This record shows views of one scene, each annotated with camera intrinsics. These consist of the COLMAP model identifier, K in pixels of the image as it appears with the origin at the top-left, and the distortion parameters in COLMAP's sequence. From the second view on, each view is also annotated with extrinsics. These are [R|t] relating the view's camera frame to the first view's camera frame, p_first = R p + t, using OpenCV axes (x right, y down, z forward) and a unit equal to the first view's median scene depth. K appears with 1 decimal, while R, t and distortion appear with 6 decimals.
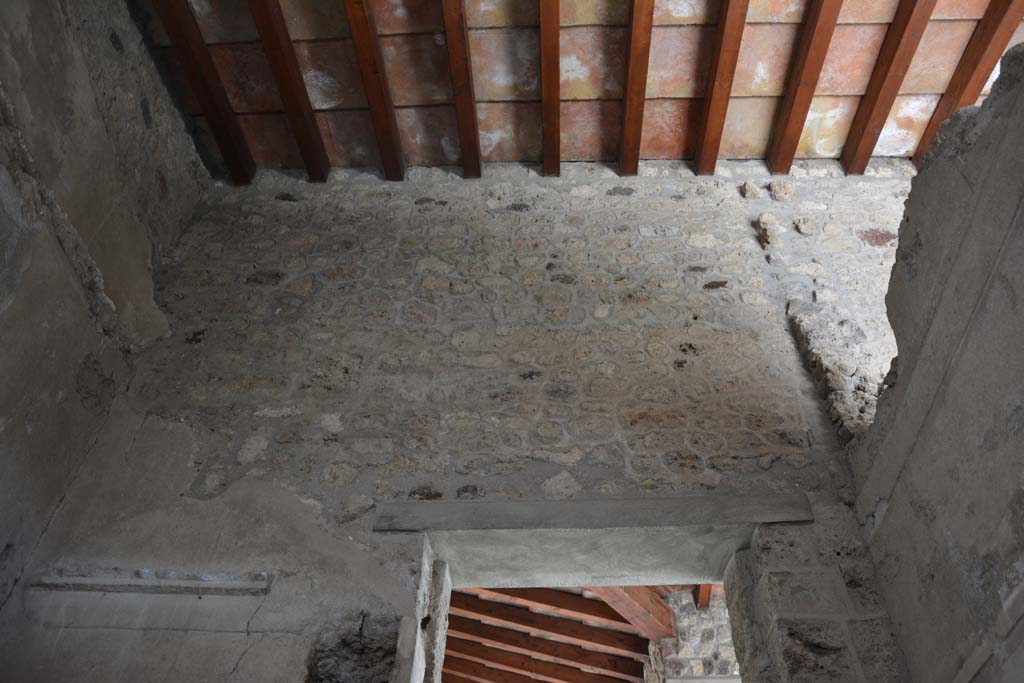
lens RADIAL K [[825.1, 0, 508.2], [0, 825.1, 344.7], [0, 0, 1]] dist [-0.152005, 0.133664]
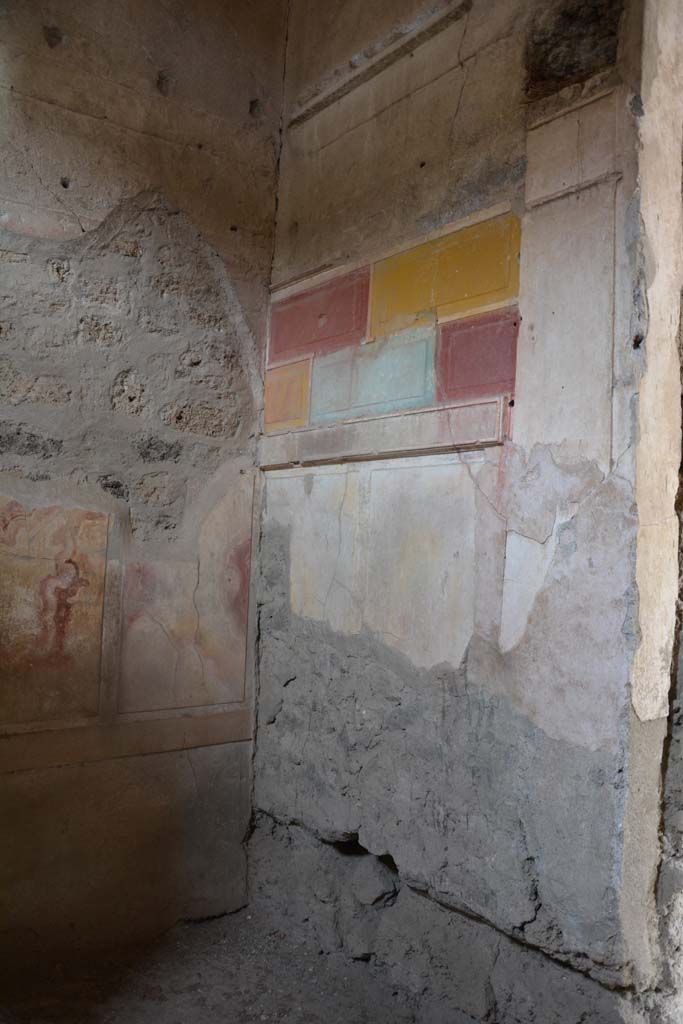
lens RADIAL K [[820.1, 0, 345.3], [0, 820.1, 514.1], [0, 0, 1]] dist [-0.155000, 0.135796]
pose [[0.648815, -0.046386, -0.759531, 0.191548], [0.552921, 0.714498, 0.428686, 0.264318], [0.522798, -0.698099, 0.489224, 0.201043]]
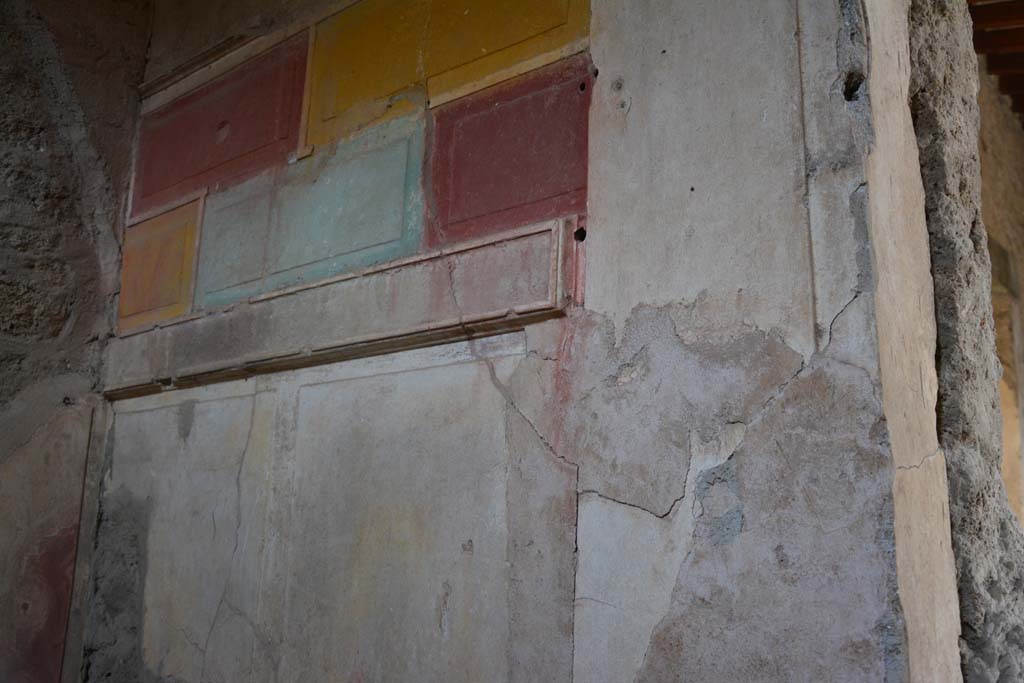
lens RADIAL K [[942.9, 0, 516.1], [0, 942.9, 346.5], [0, 0, 1]] dist [-0.107271, 0.197815]
pose [[0.799599, -0.153073, -0.580698, -0.040910], [0.454853, 0.785739, 0.419193, 0.434236], [0.392110, -0.599318, 0.697902, 0.366030]]
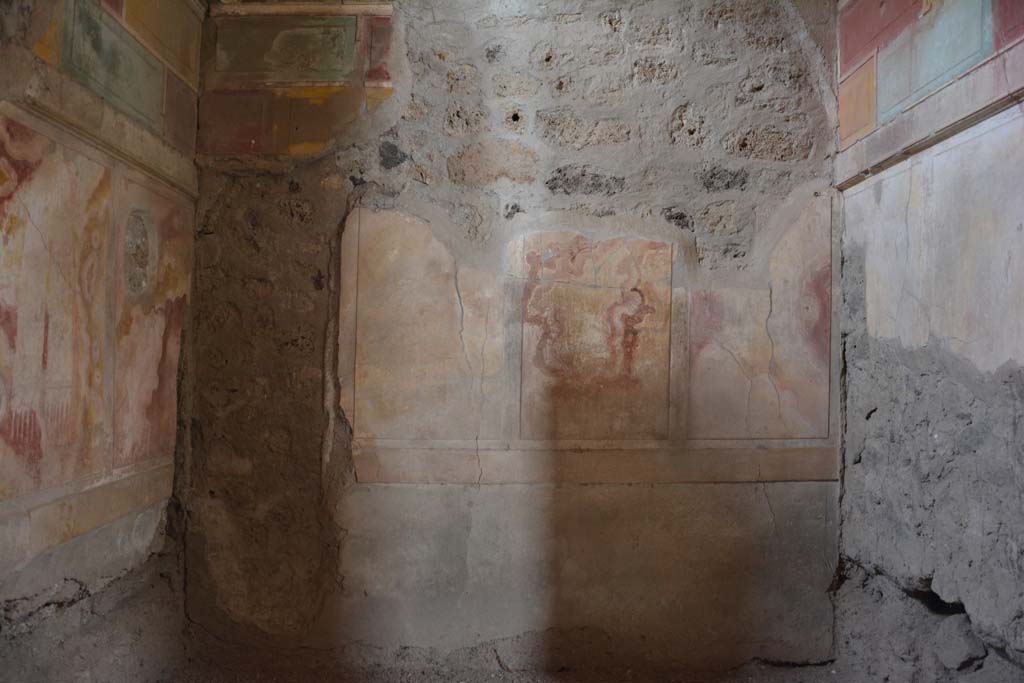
lens RADIAL K [[815.9, 0, 513.1], [0, 815.9, 346.3], [0, 0, 1]] dist [-0.156226, 0.131446]
pose [[0.038615, -0.046809, -0.998157, 0.247970], [0.731092, 0.682269, -0.003711, 0.454722], [0.681185, -0.729602, 0.060567, 0.238250]]
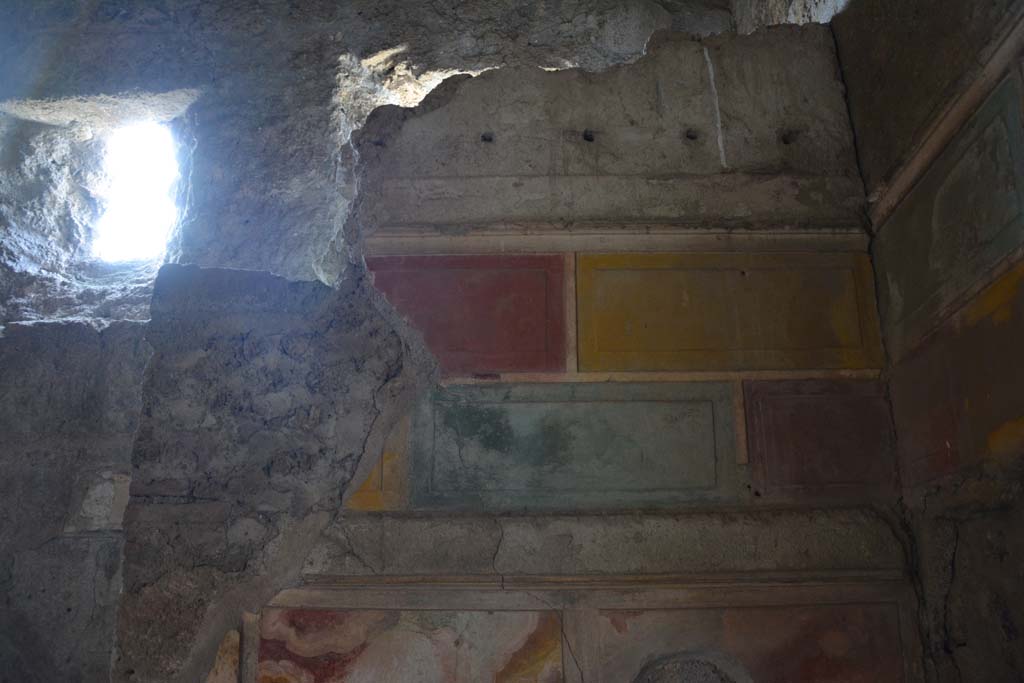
lens RADIAL K [[808.7, 0, 513.8], [0, 808.7, 346.0], [0, 0, 1]] dist [-0.159115, 0.128219]
pose [[-0.999525, -0.021258, 0.022296, -0.460060], [-0.029051, 0.409684, -0.911765, 0.433020], [0.010248, -0.911980, -0.410107, 0.480941]]
